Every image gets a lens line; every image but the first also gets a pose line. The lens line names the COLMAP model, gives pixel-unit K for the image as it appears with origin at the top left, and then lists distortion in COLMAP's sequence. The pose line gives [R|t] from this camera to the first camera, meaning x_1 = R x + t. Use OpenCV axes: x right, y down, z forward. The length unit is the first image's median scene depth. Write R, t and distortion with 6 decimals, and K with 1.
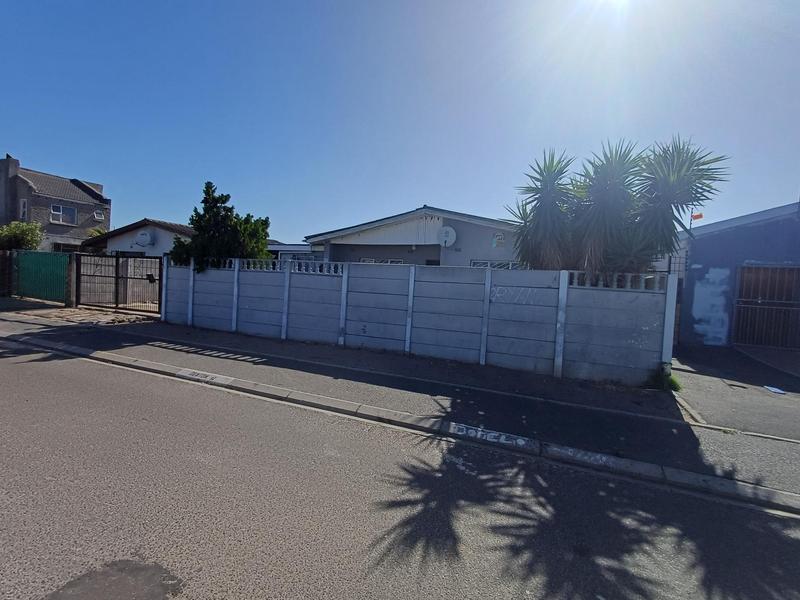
lens RADIAL K [[371.0, 0, 404.3], [0, 371.0, 296.9], [0, 0, 1]] dist [0.013000, -0.001032]
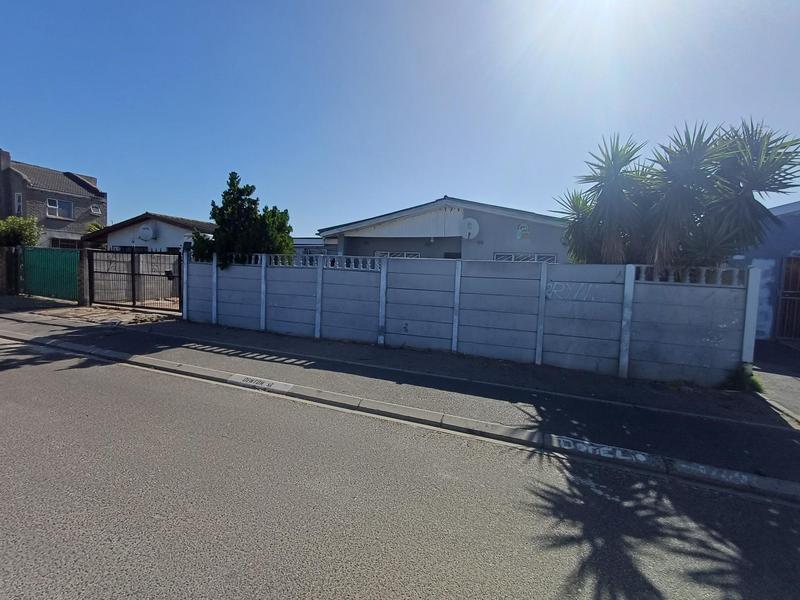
lens RADIAL K [[371.0, 0, 395.8], [0, 371.0, 298.1], [0, 0, 1]] dist [0.013000, -0.001032]
pose [[0.999938, -0.009334, 0.006067, -0.156539], [0.009179, 0.999643, 0.025105, -0.014097], [-0.006299, -0.025048, 0.999666, 0.059117]]
